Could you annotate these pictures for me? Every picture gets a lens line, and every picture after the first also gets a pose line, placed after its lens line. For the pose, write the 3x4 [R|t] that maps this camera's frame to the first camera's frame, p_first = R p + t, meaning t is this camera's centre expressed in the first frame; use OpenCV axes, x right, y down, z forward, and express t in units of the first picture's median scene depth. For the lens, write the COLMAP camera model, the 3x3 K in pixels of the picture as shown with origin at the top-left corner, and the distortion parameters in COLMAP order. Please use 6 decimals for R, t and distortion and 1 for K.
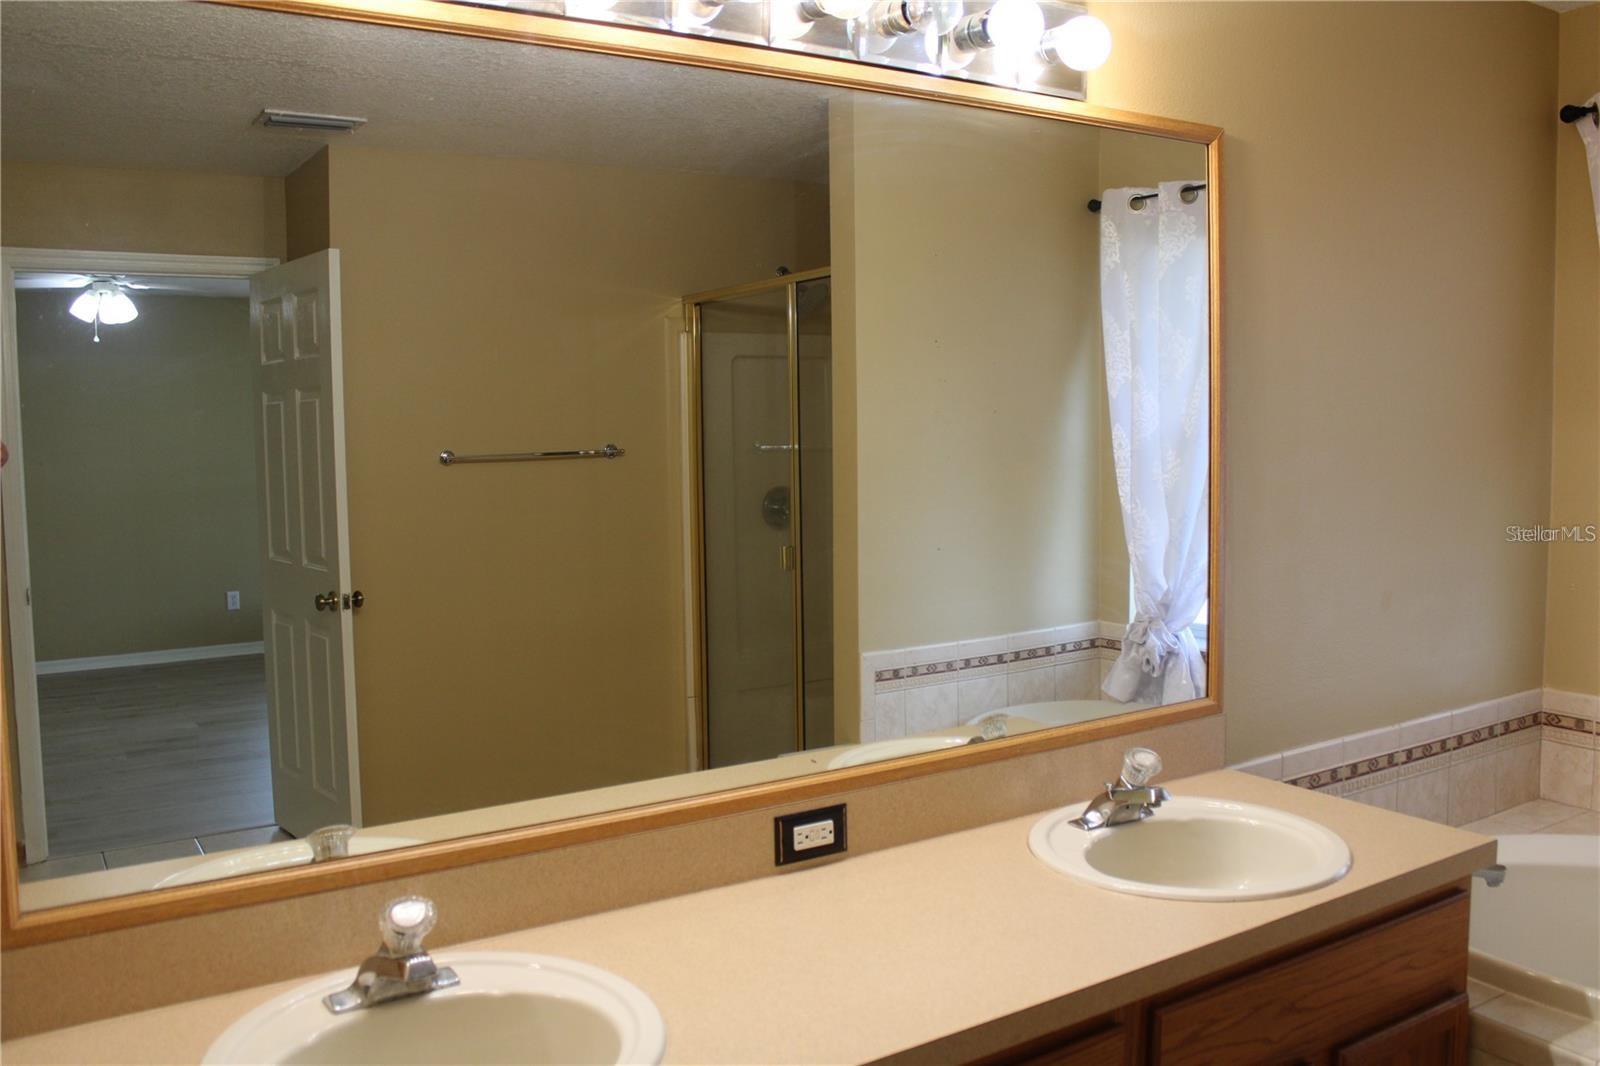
lens RADIAL K [[1351.9, 0, 803.7], [0, 1351.9, 535.9], [0, 0, 1]] dist [-0.140272, 0.094341]
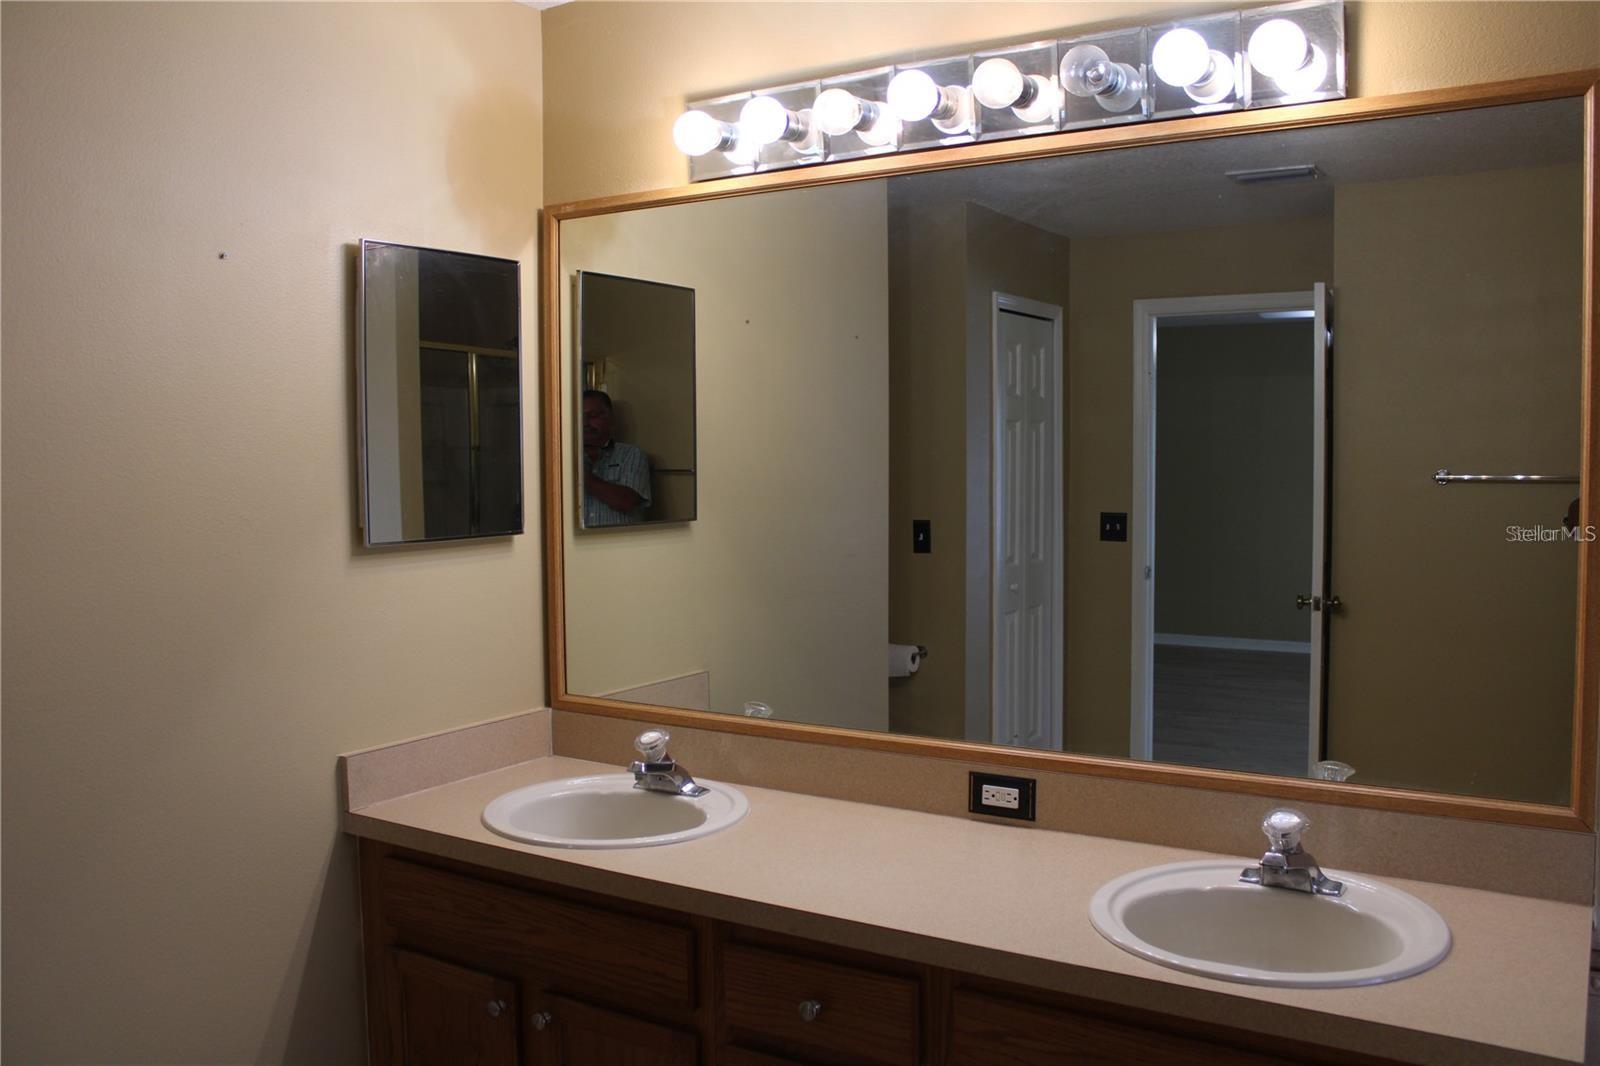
lens RADIAL K [[1351.9, 0, 804.6], [0, 1351.9, 529.4], [0, 0, 1]] dist [-0.140272, 0.094341]
pose [[0.411386, 0.060738, -0.909435, 0.985351], [-0.081109, 0.996258, 0.029846, -0.031658], [0.907845, 0.061485, 0.414773, 0.340164]]
